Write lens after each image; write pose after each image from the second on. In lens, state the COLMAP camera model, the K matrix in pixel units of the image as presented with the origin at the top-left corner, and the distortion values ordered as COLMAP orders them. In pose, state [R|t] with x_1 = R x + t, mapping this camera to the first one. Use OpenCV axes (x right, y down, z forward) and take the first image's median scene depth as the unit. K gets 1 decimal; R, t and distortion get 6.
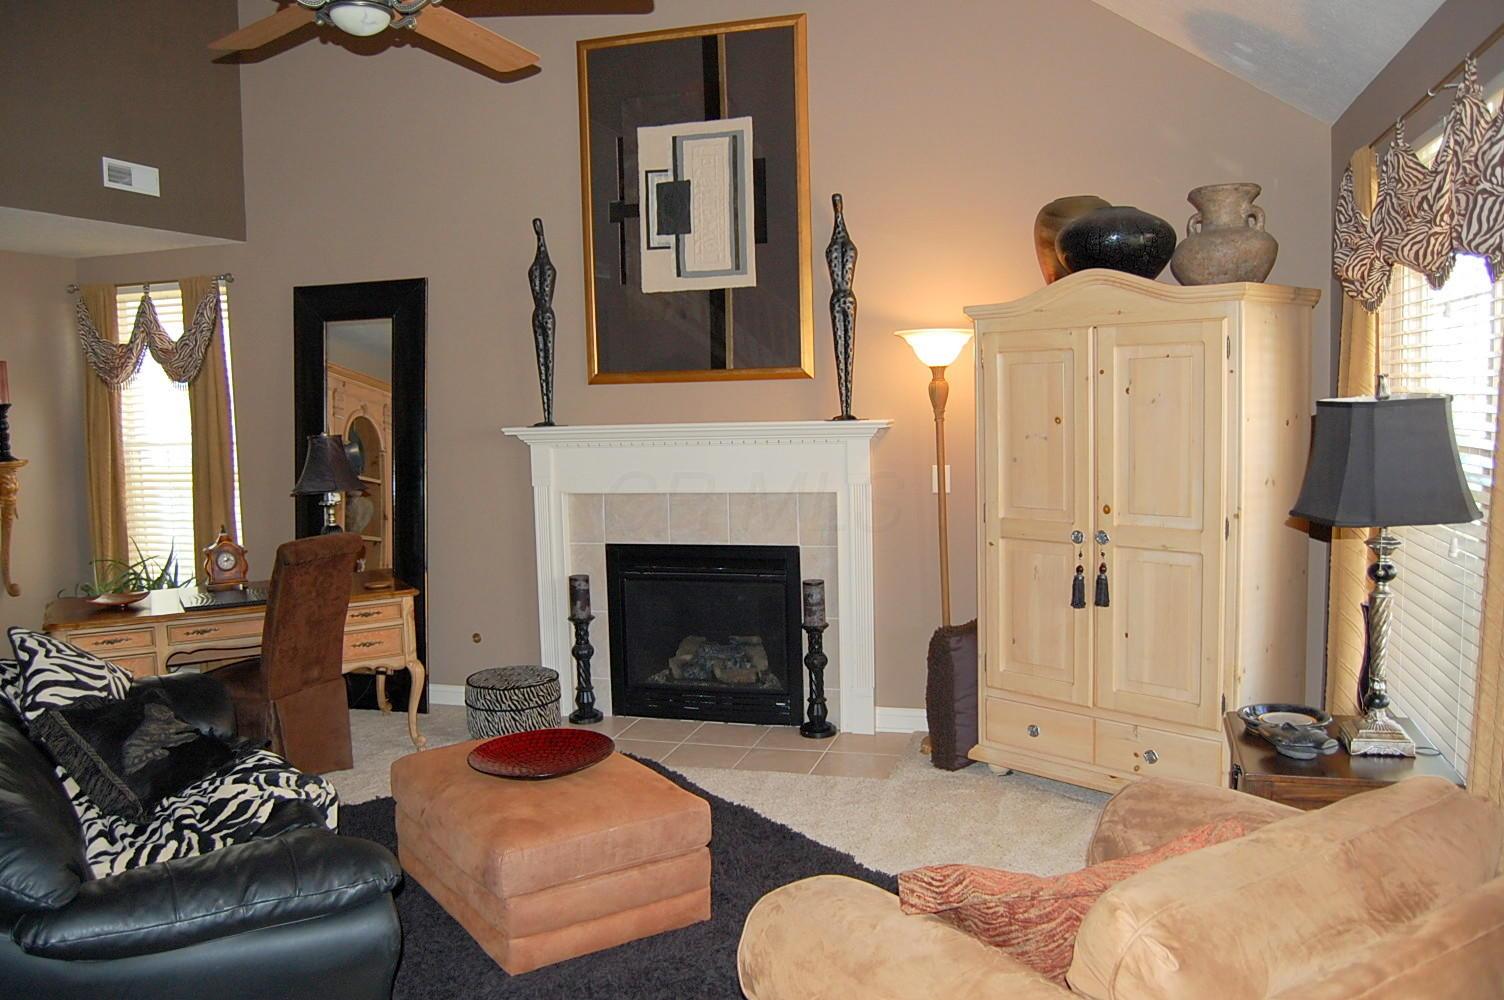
lens RADIAL K [[1182.6, 0, 746.6], [0, 1182.6, 508.7], [0, 0, 1]] dist [-0.077408, 0.014011]
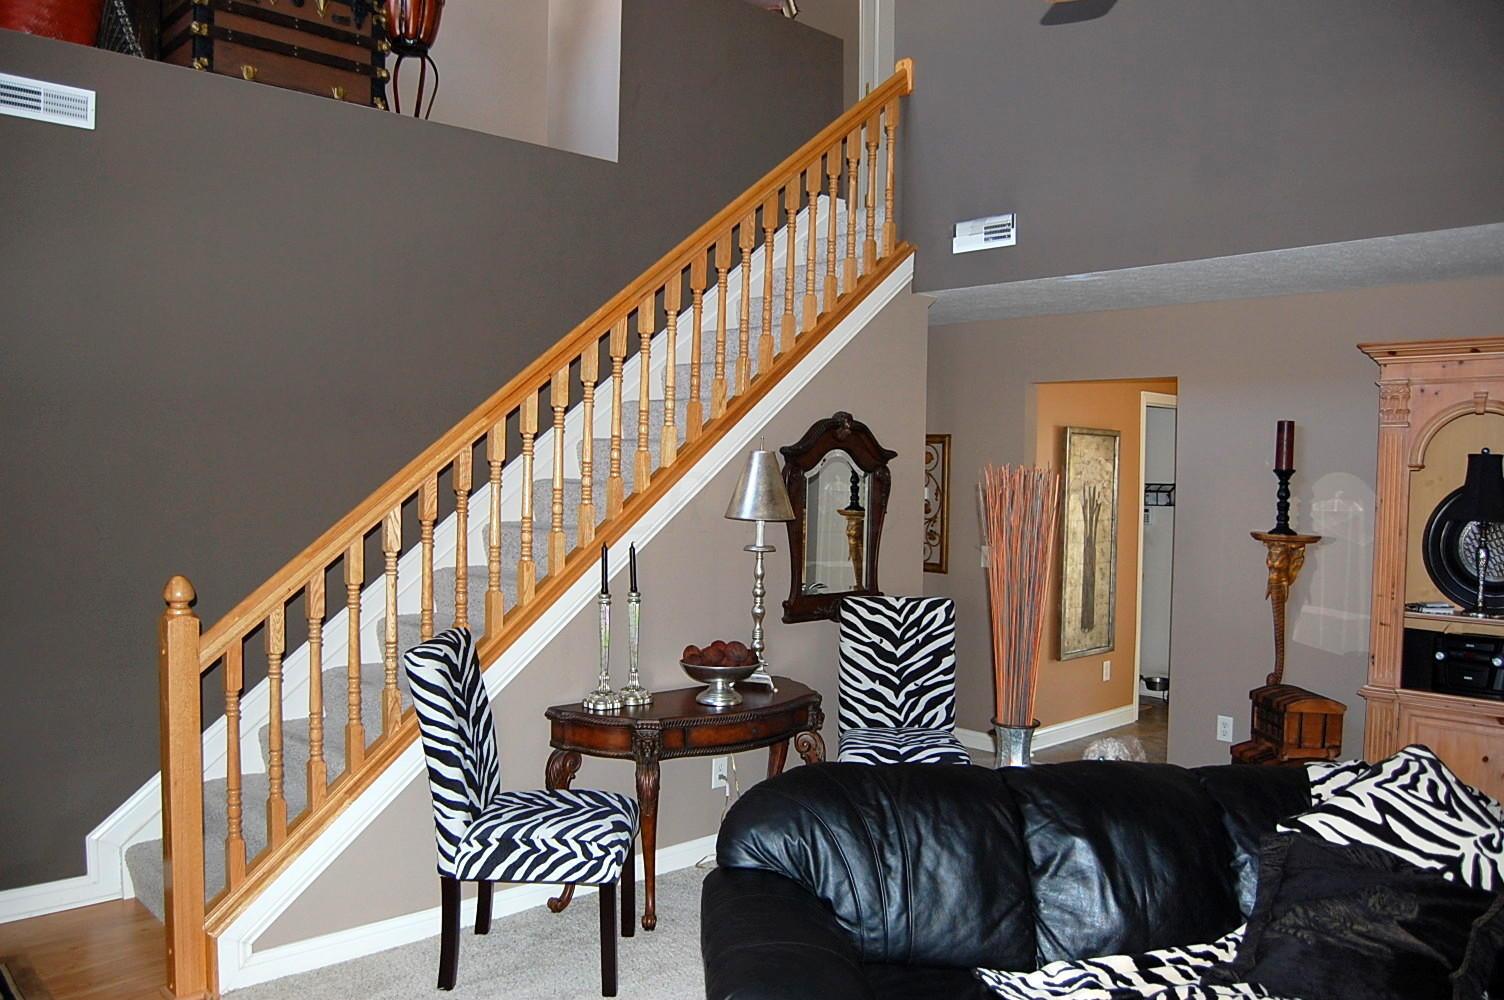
lens RADIAL K [[1182.6, 0, 746.6], [0, 1182.6, 508.7], [0, 0, 1]] dist [-0.077408, 0.014011]
pose [[-0.490869, 0.047474, -0.869939, 0.195114], [-0.086751, 0.990889, 0.103025, -0.069816], [0.866904, 0.126040, -0.482278, 0.637484]]
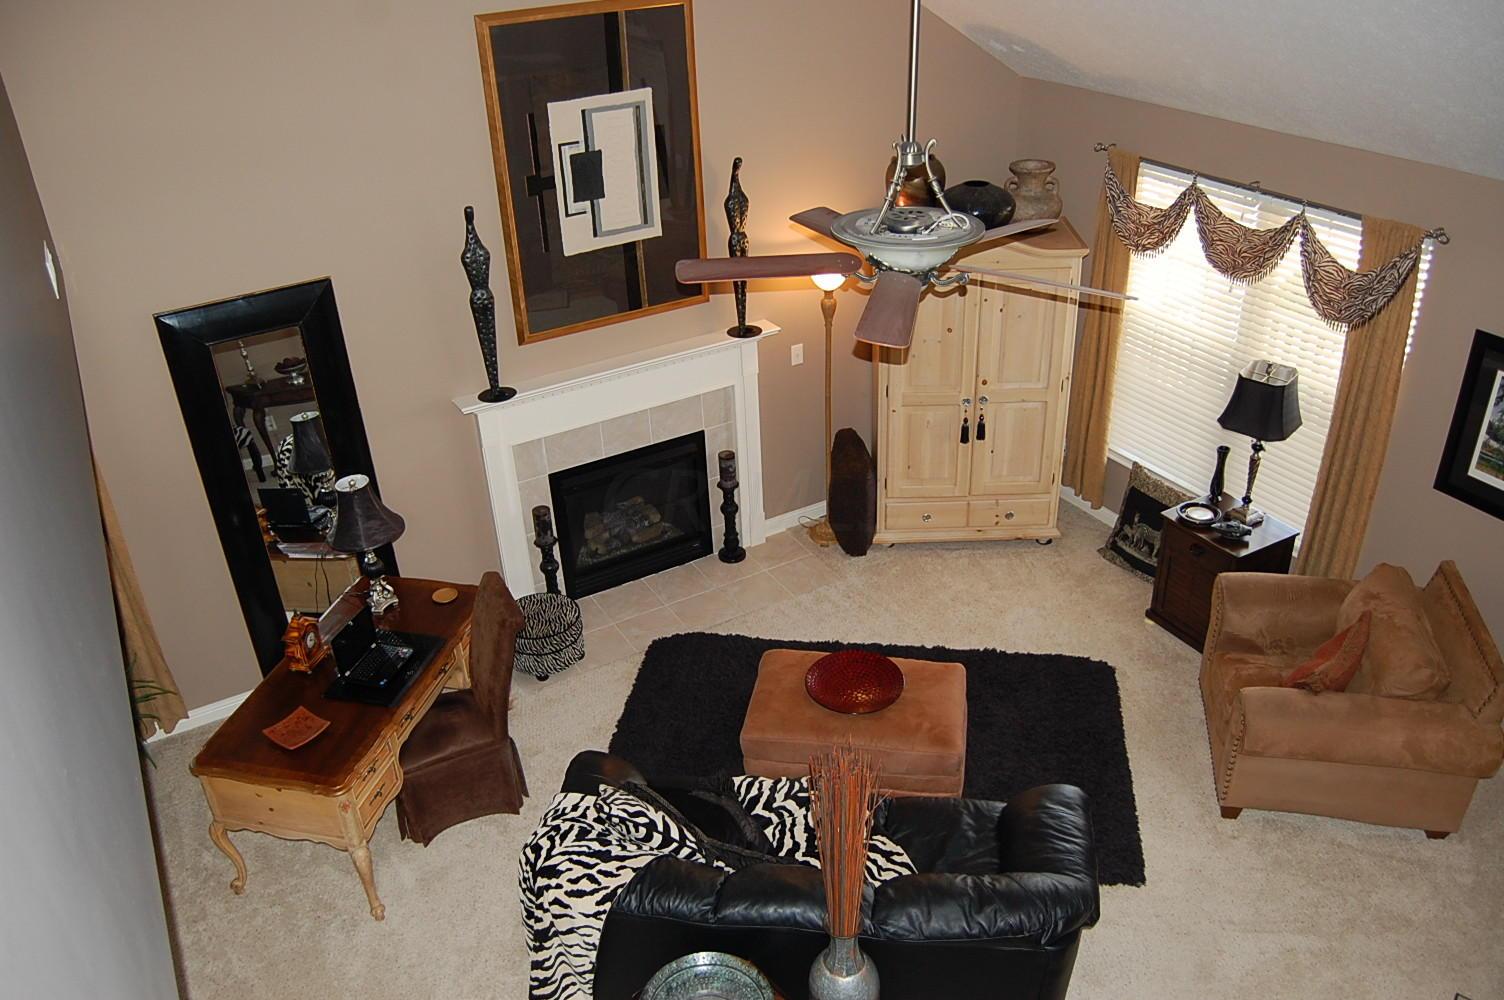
lens RADIAL K [[1187.2, 0, 752.0], [0, 1187.2, 500.0], [0, 0, 1]] dist [-0.082813, 0.018482]
pose [[0.684122, -0.360099, 0.634276, -0.773749], [0.093745, 0.905823, 0.413154, -0.431581], [-0.723318, -0.223187, 0.653451, 0.121737]]
